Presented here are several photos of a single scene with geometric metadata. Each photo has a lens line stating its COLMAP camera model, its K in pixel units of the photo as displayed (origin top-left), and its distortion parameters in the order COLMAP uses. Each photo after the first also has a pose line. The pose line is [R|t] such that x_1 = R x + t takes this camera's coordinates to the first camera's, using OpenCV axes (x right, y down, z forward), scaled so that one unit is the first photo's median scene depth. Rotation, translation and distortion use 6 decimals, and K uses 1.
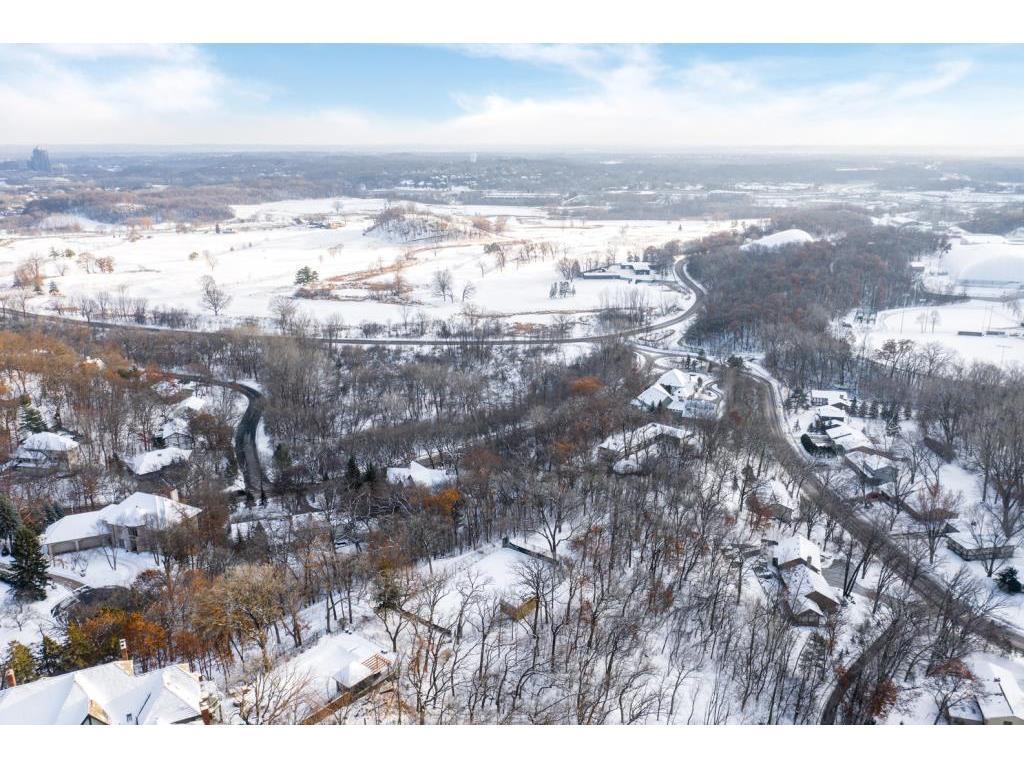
lens RADIAL K [[838.5, 0, 512.0], [0, 838.5, 384.0], [0, 0, 1]] dist [-0.010164, 0.004500]
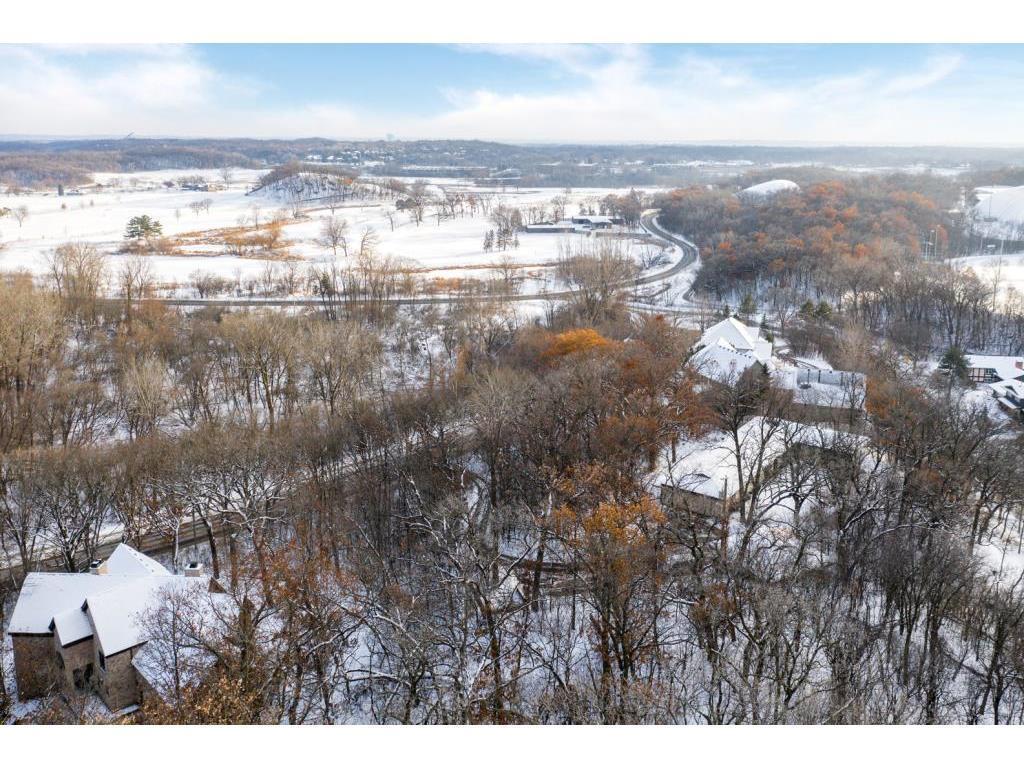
lens RADIAL K [[838.5, 0, 512.0], [0, 838.5, 384.0], [0, 0, 1]] dist [-0.010164, 0.004500]
pose [[0.996043, -0.019531, 0.086701, 0.004301], [0.019758, 0.999803, -0.001756, 0.012229], [-0.086649, 0.003463, 0.996233, 0.264179]]
